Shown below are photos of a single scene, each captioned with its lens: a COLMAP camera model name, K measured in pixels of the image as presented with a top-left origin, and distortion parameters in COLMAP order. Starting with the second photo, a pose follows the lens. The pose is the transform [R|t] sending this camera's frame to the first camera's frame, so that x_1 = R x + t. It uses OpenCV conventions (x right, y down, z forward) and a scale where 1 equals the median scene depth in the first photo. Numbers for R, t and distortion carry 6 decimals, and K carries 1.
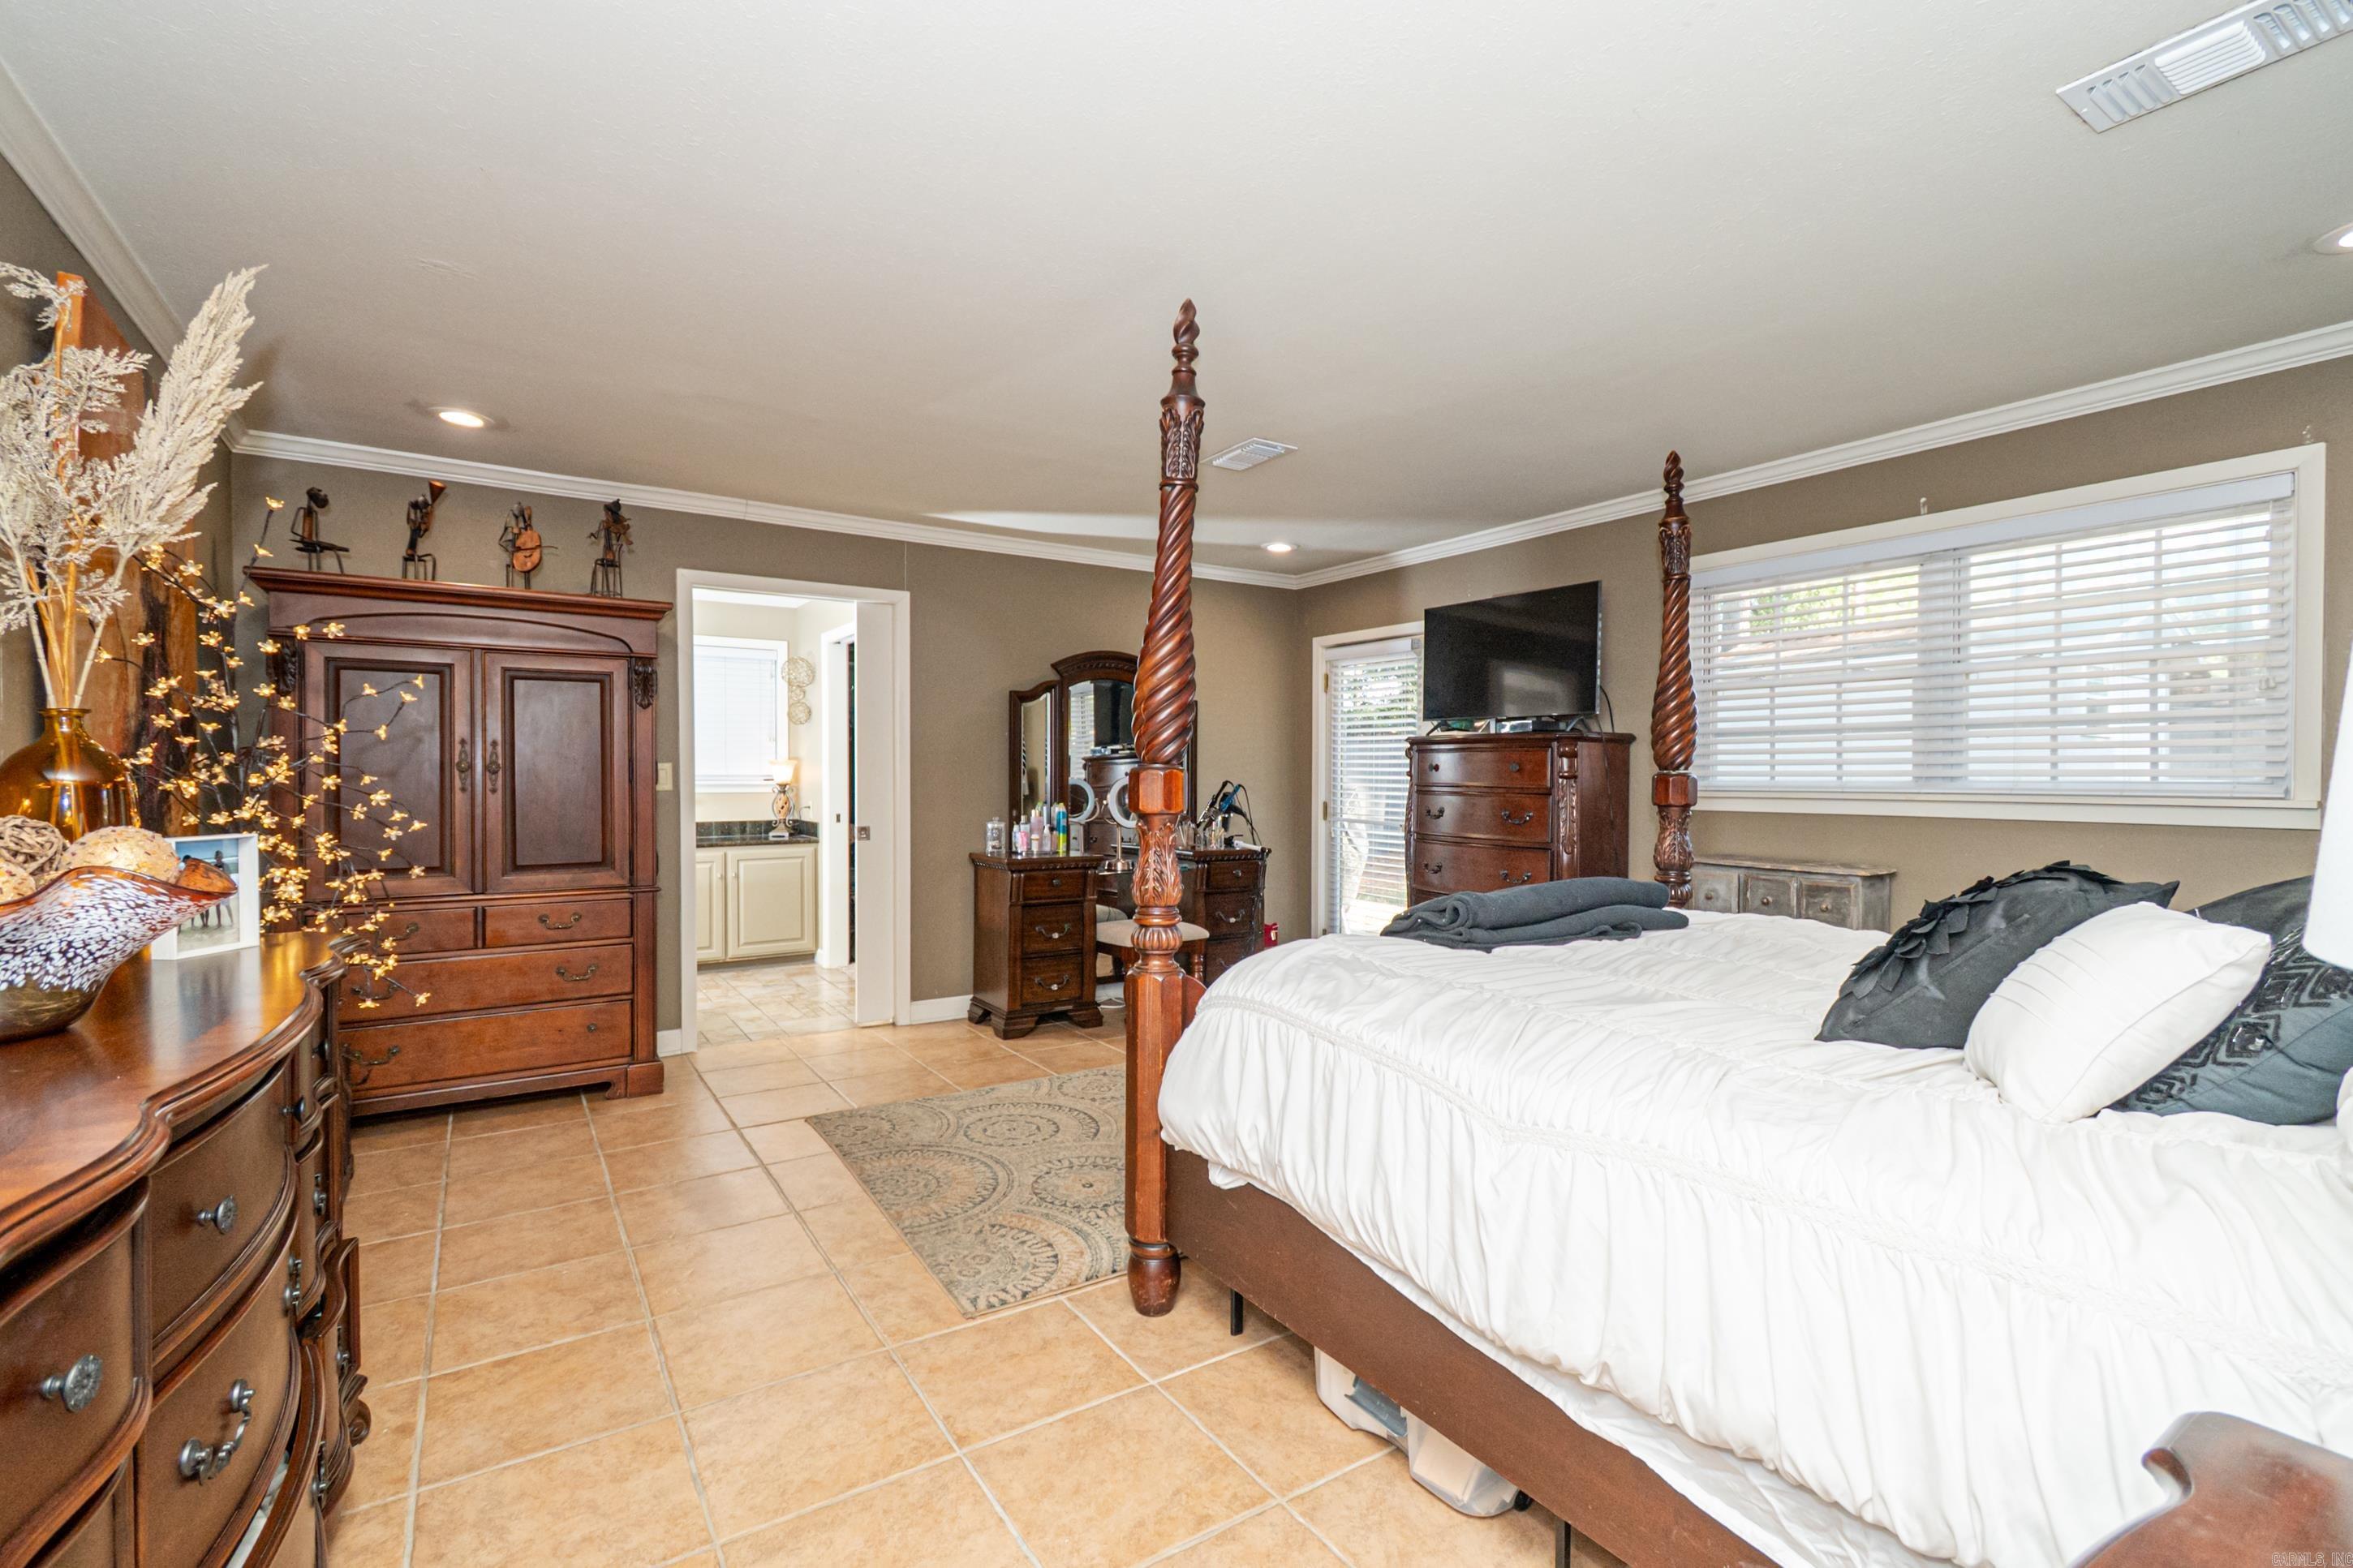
lens RADIAL K [[1043.2, 0, 1177.7], [0, 1043.2, 777.7], [0, 0, 1]] dist [0.002897, 0.000346]
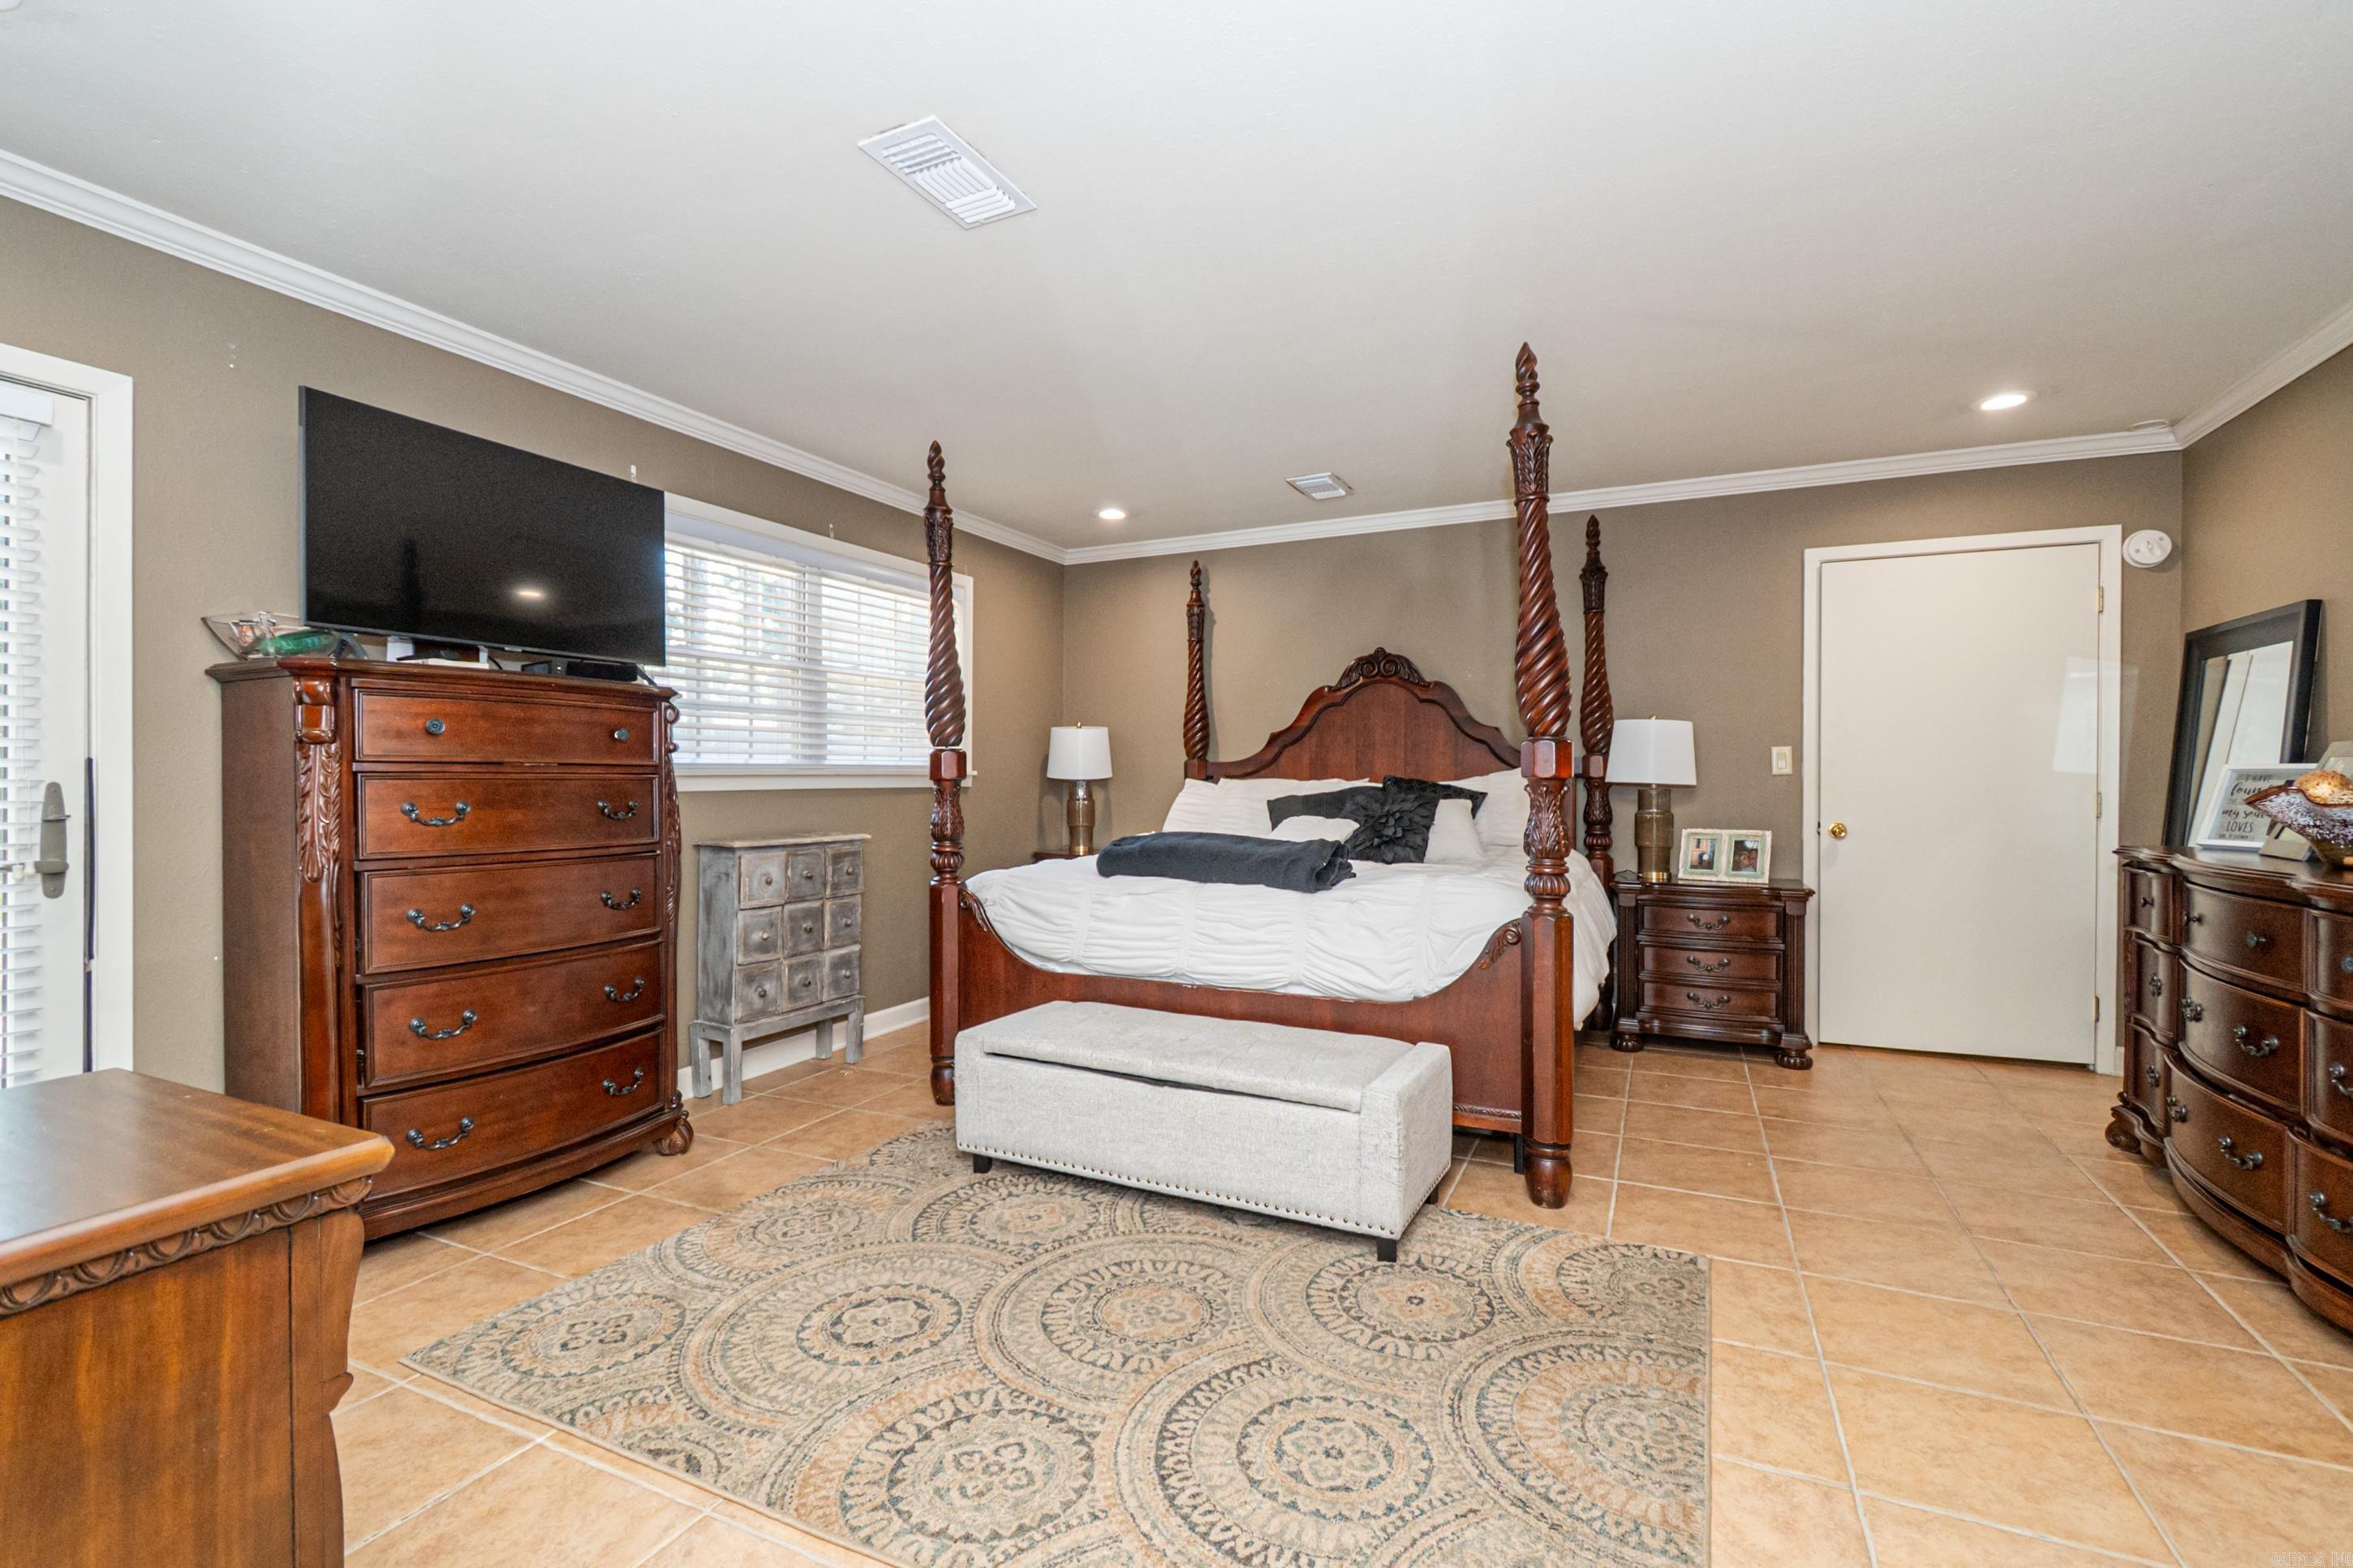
lens RADIAL K [[1043.2, 0, 1179.8], [0, 1043.2, 785.7], [0, 0, 1]] dist [0.002897, 0.000346]
pose [[-0.523031, -0.013873, 0.852201, -0.527780], [0.000753, 0.999860, 0.016739, 0.013557], [-0.852313, 0.009397, -0.522947, 1.294966]]
